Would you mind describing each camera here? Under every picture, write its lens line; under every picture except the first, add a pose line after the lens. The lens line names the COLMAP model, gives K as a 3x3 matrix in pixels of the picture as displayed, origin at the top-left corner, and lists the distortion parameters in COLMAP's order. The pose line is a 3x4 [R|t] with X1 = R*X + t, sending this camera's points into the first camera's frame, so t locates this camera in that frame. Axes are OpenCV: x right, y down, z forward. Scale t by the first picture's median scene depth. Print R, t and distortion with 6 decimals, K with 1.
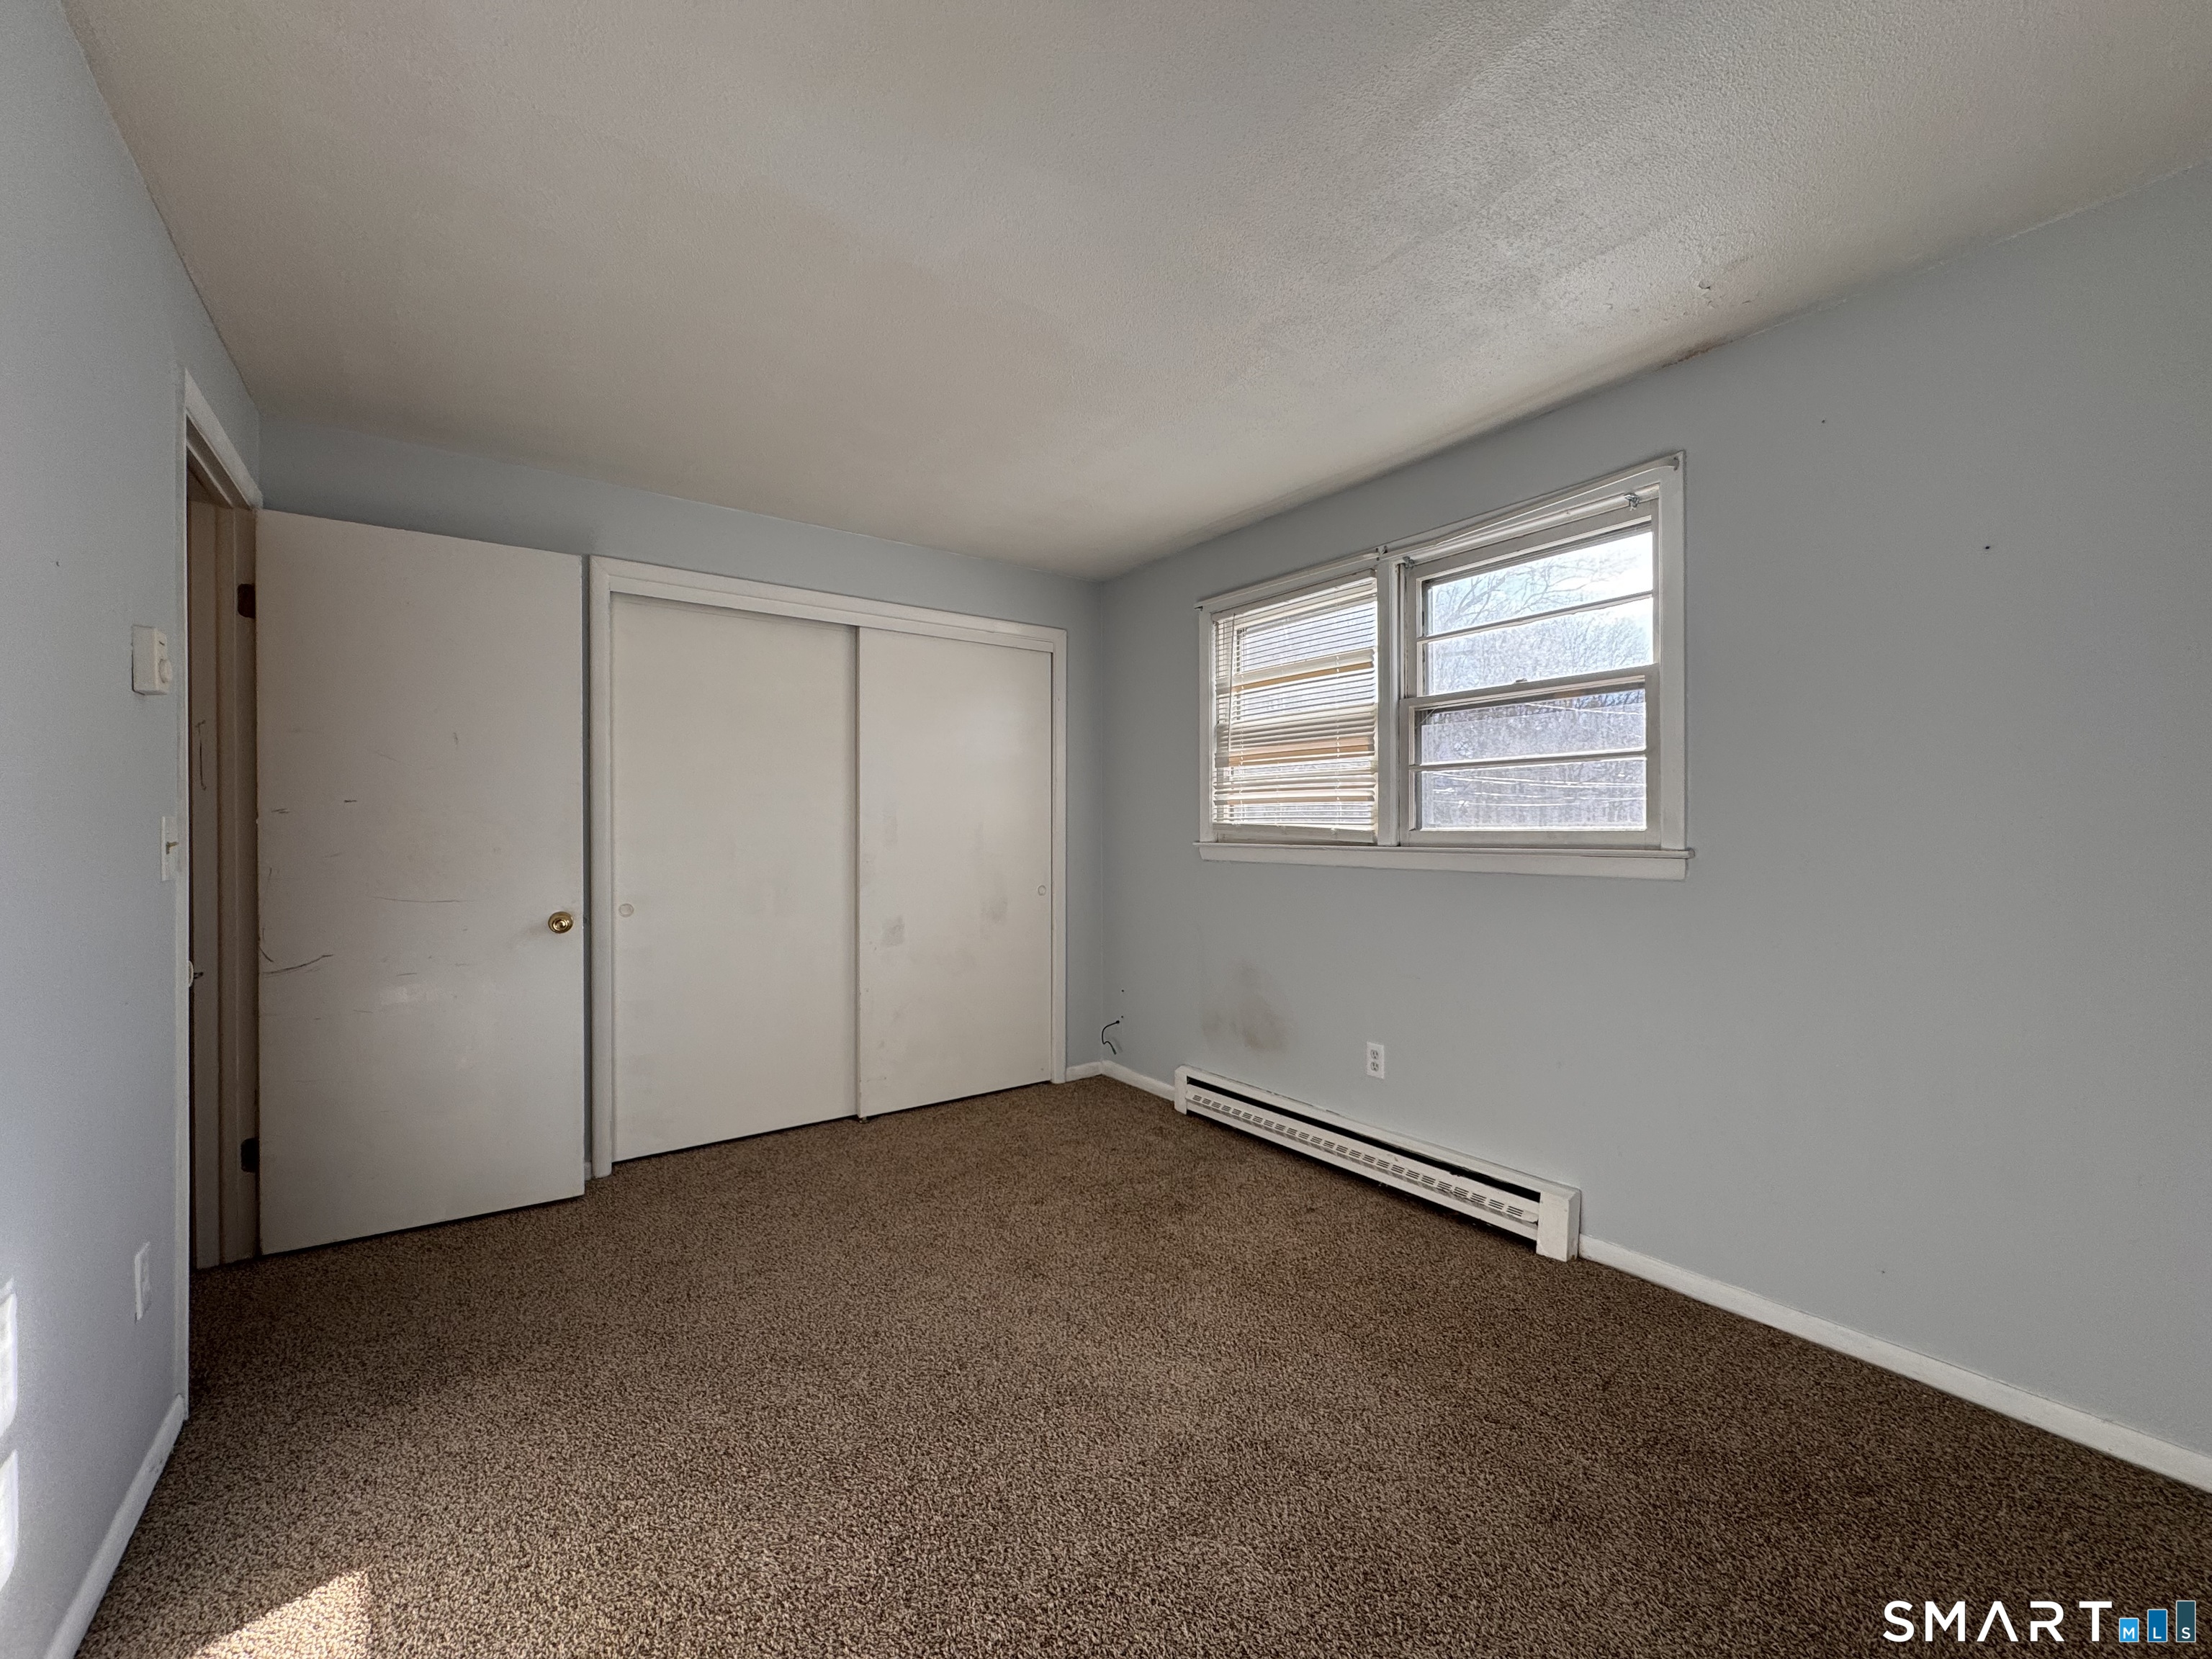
lens RADIAL K [[879.2, 0, 1105.0], [0, 879.2, 830.1], [0, 0, 1]] dist [0.000895, 0.000264]
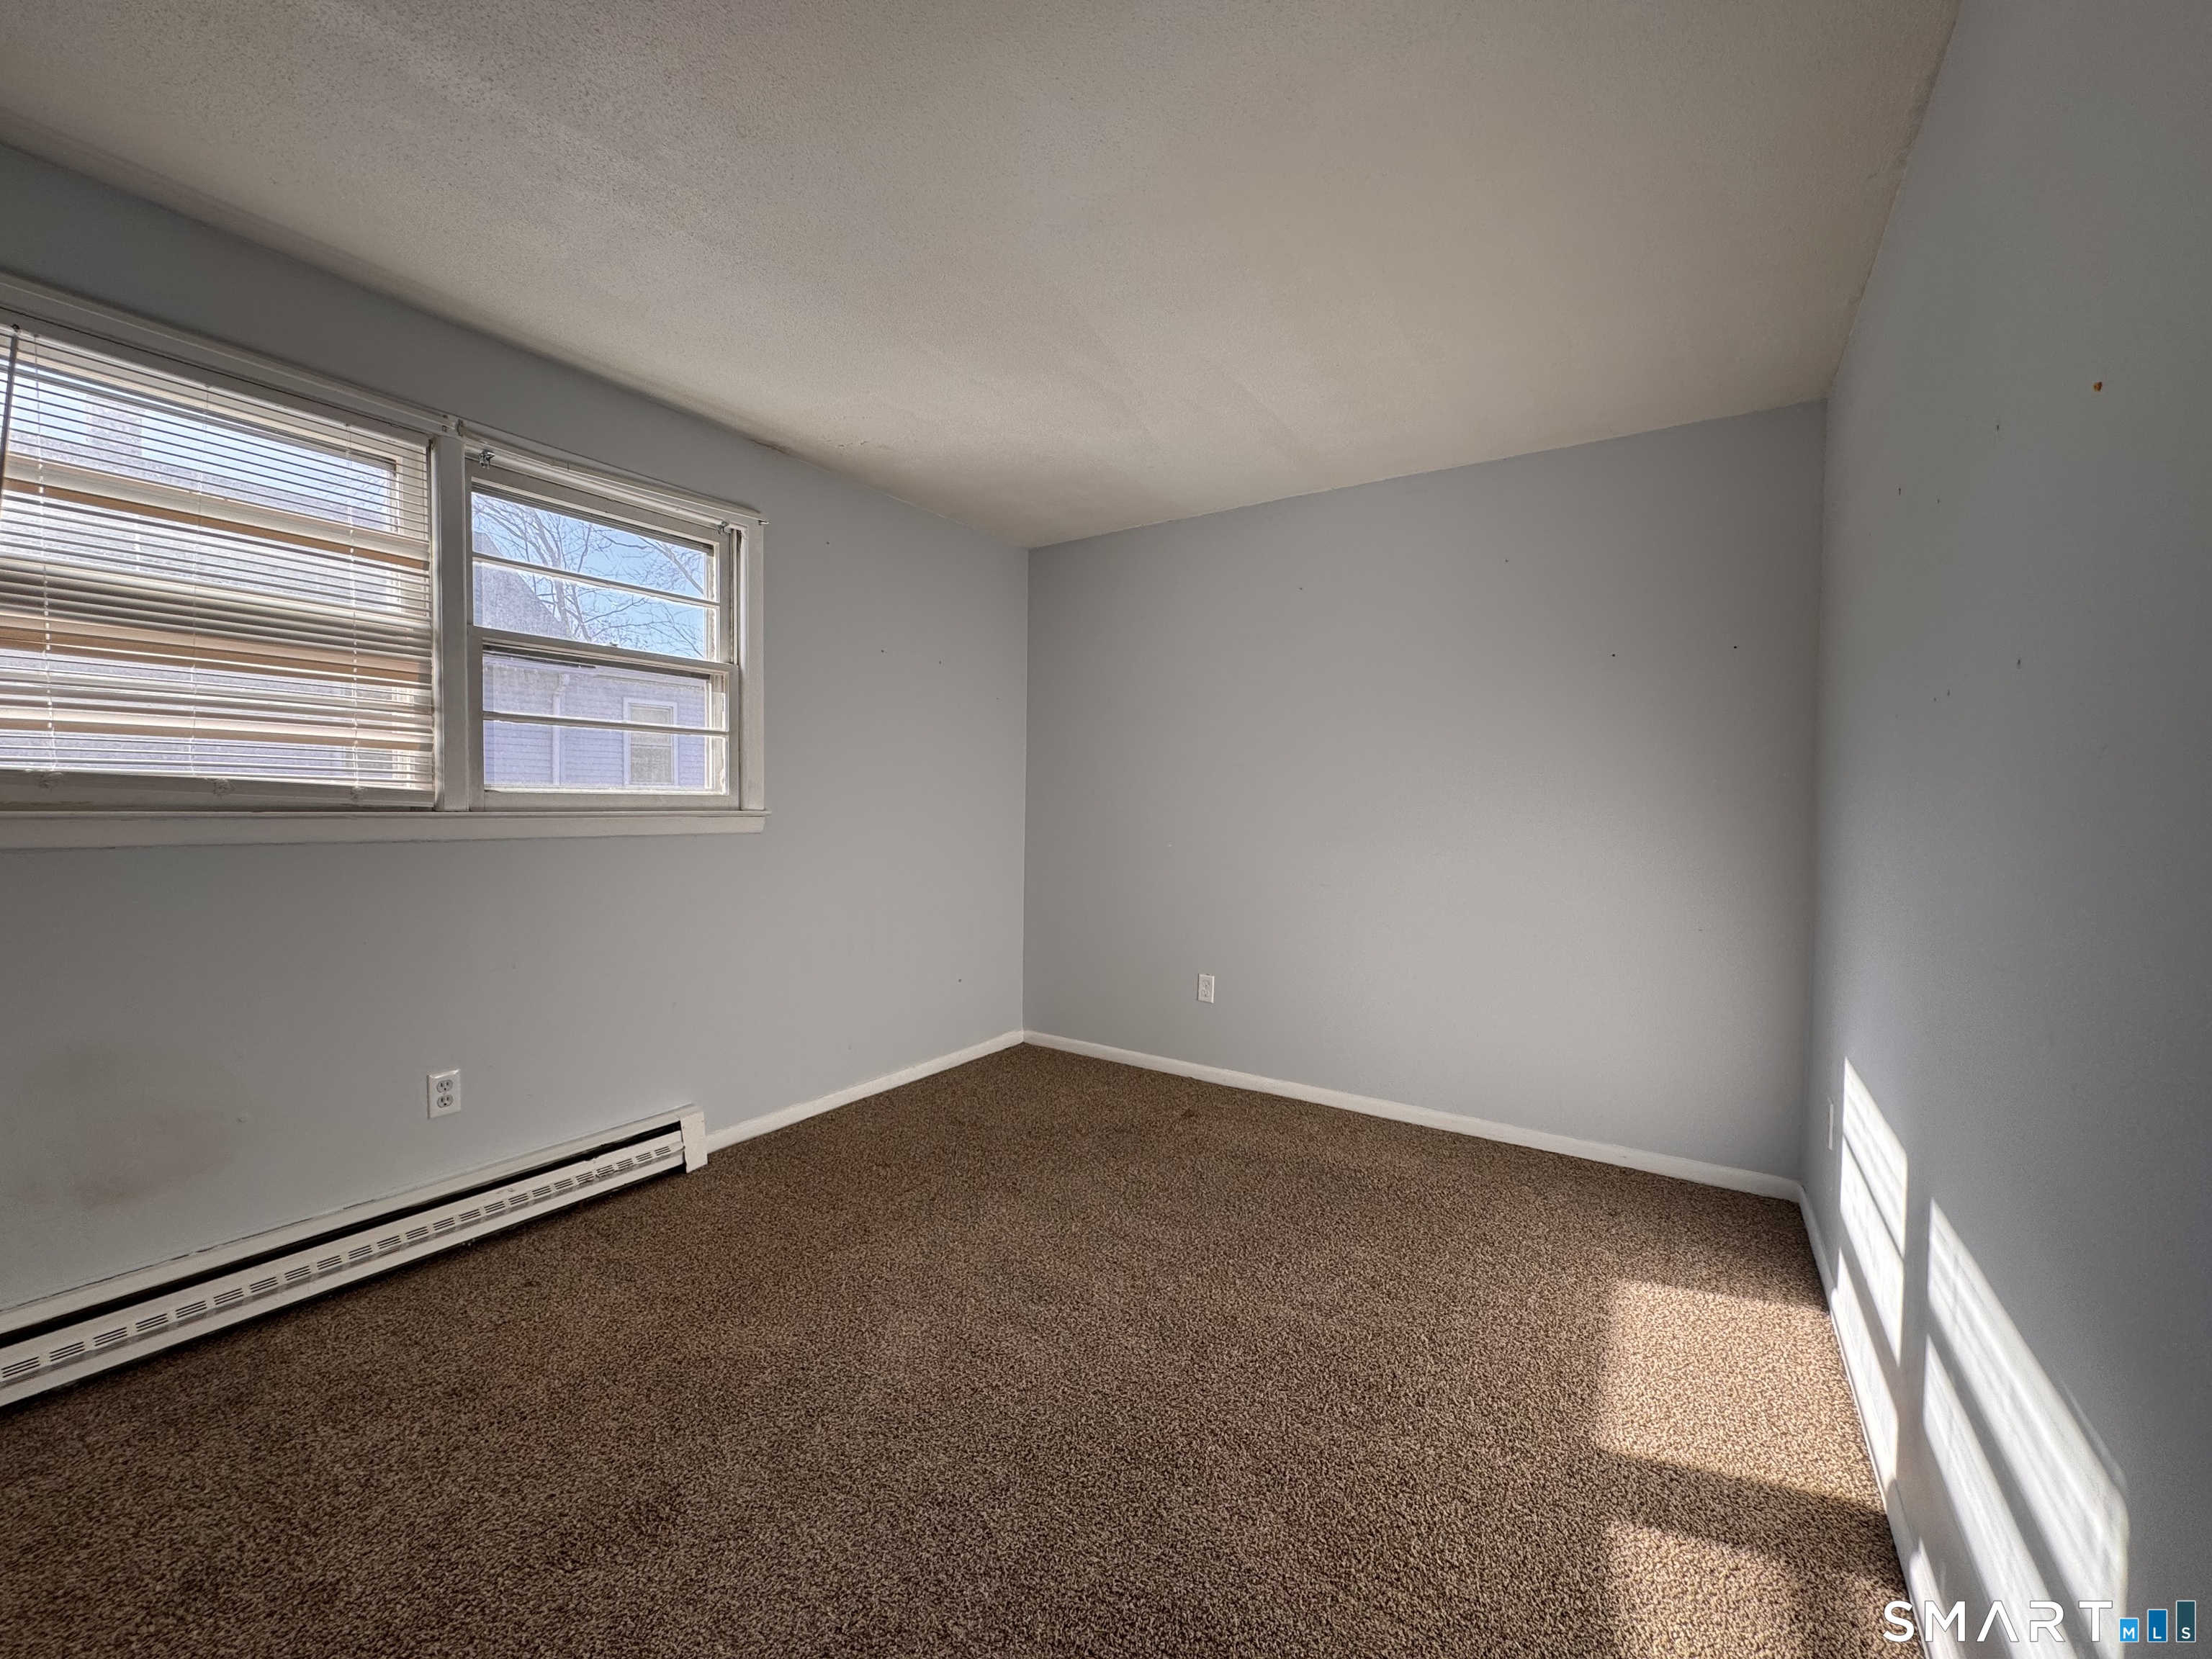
lens RADIAL K [[879.2, 0, 1105.0], [0, 879.2, 830.1], [0, 0, 1]] dist [0.000895, 0.000264]
pose [[-0.342409, -0.027450, 0.939150, -0.595990], [-0.006524, 0.999618, 0.026838, 0.010285], [-0.939528, 0.003063, -0.342457, 0.723594]]
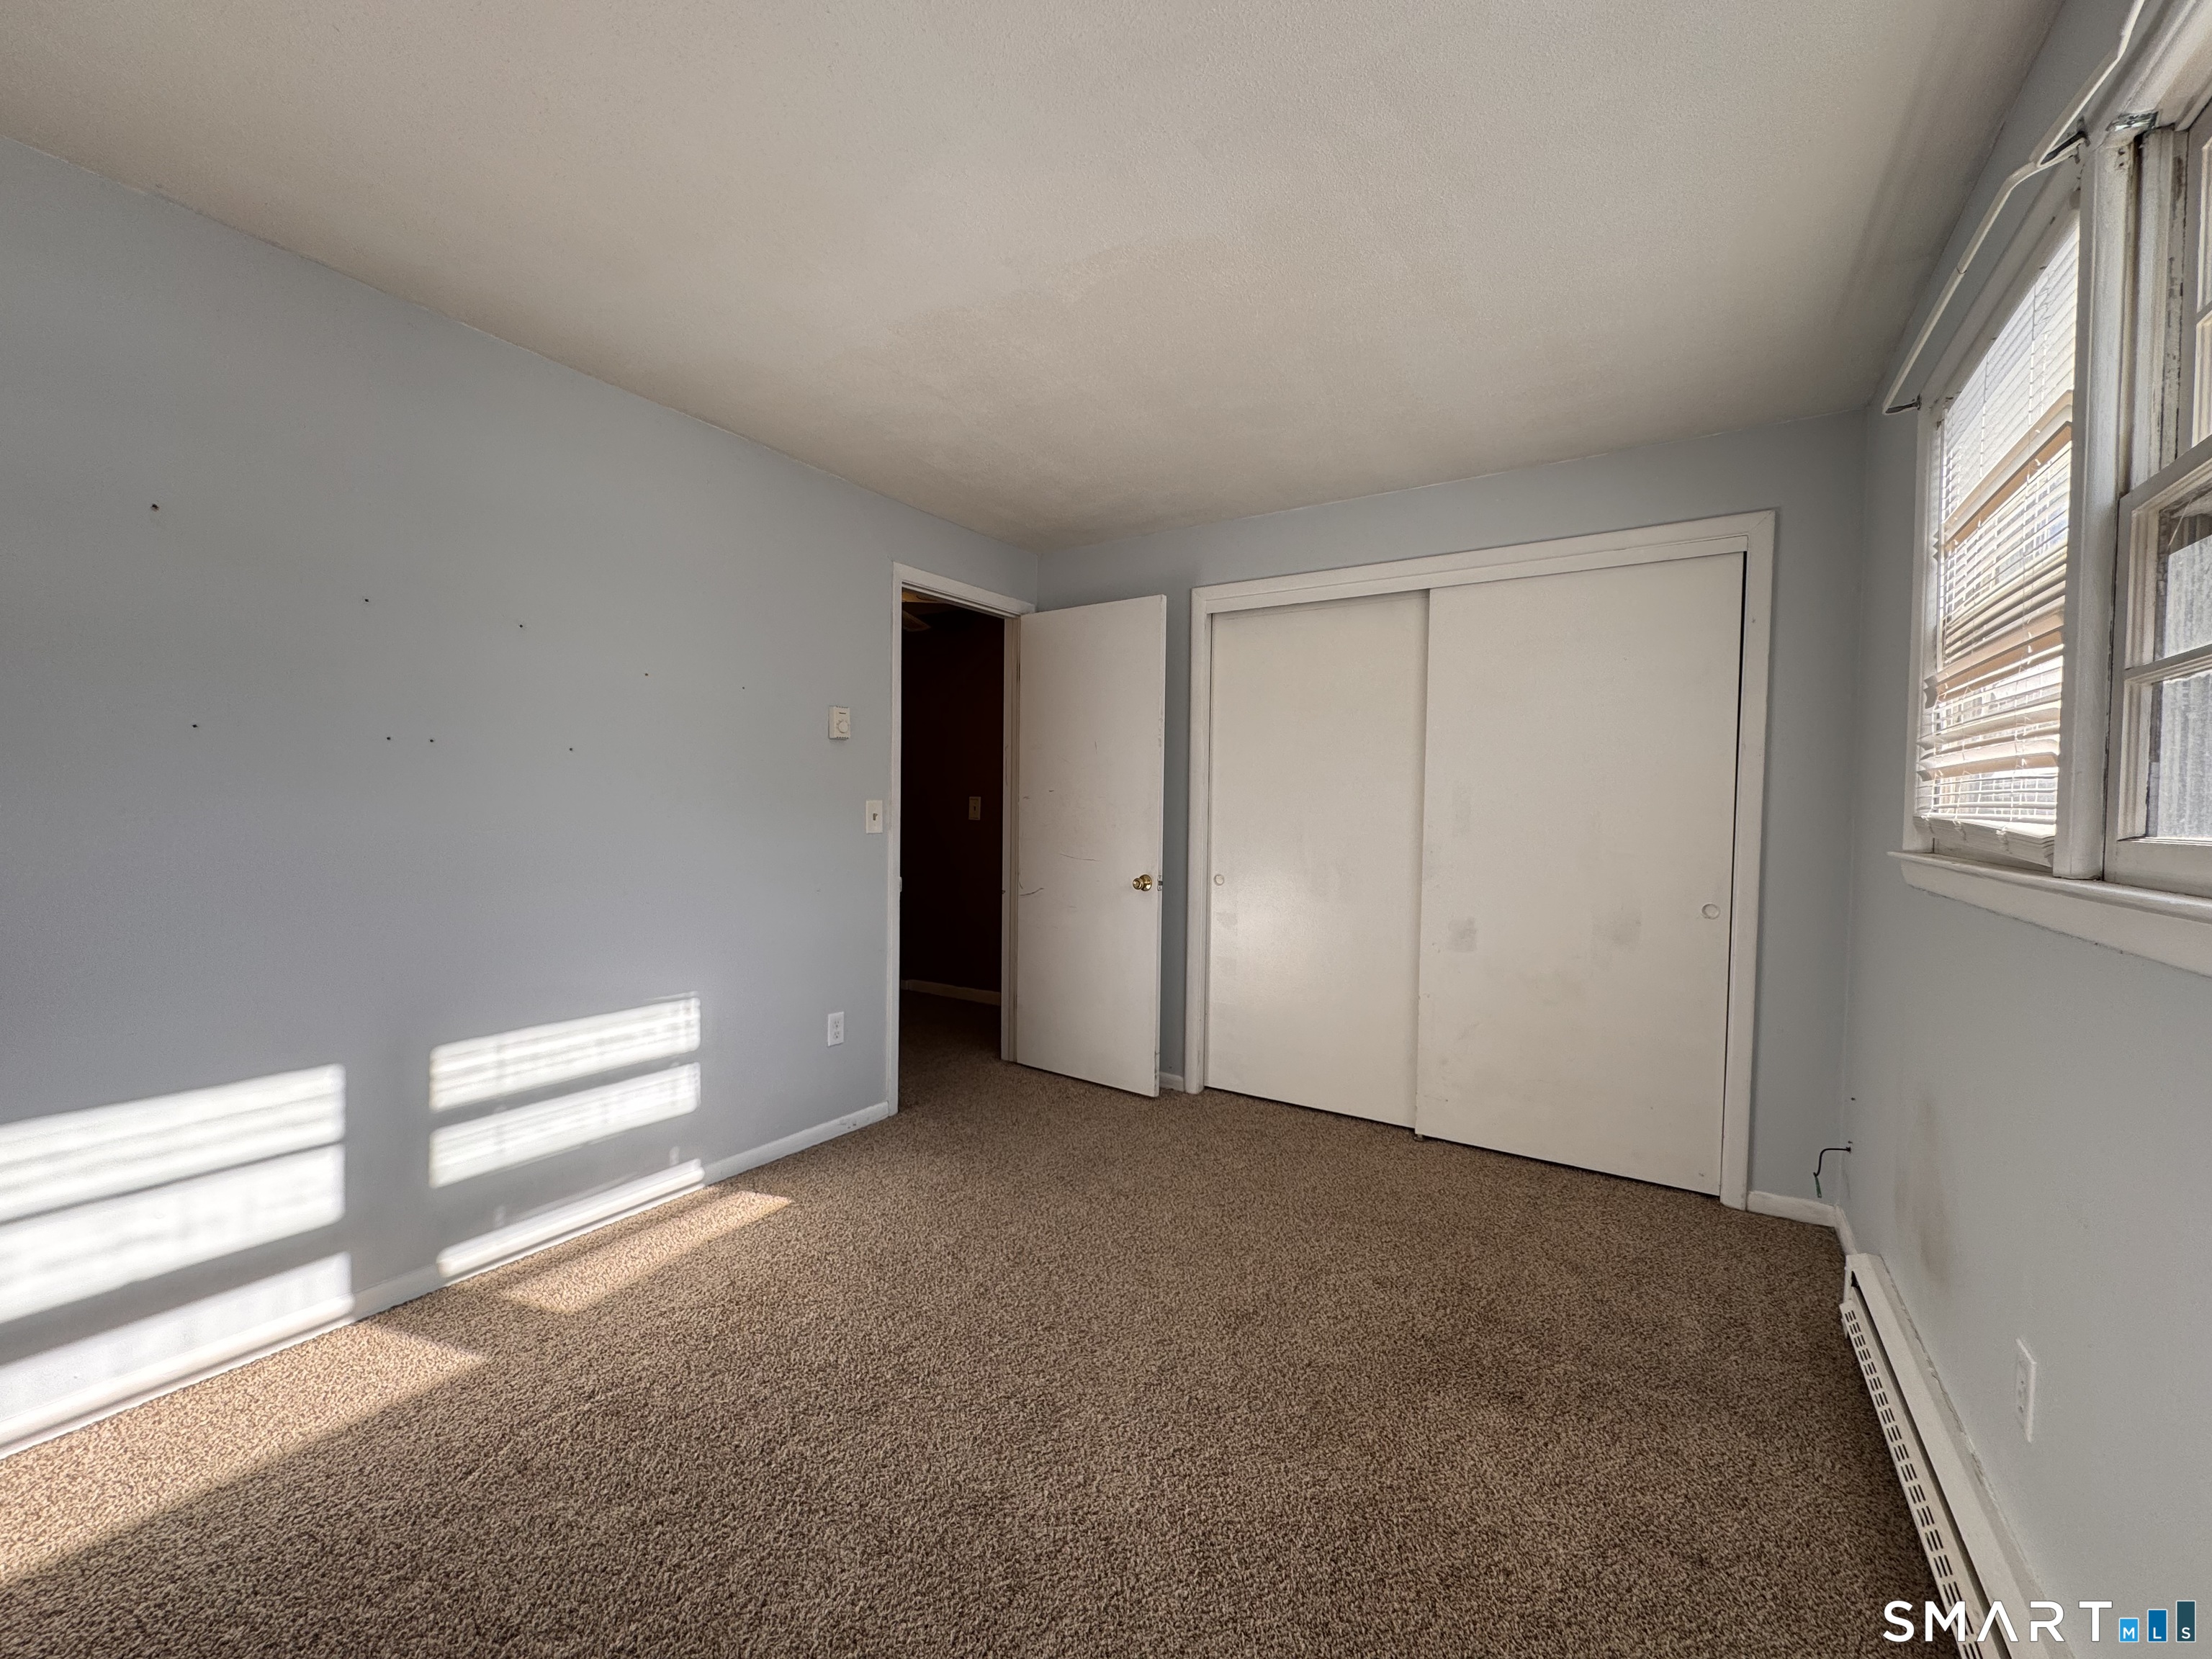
lens RADIAL K [[879.2, 0, 1105.0], [0, 879.2, 830.1], [0, 0, 1]] dist [0.000895, 0.000264]
pose [[0.362387, 0.031213, -0.931505, 0.531511], [-0.016821, 0.999495, 0.026947, -0.005788], [0.931876, 0.005903, 0.362729, 0.445036]]
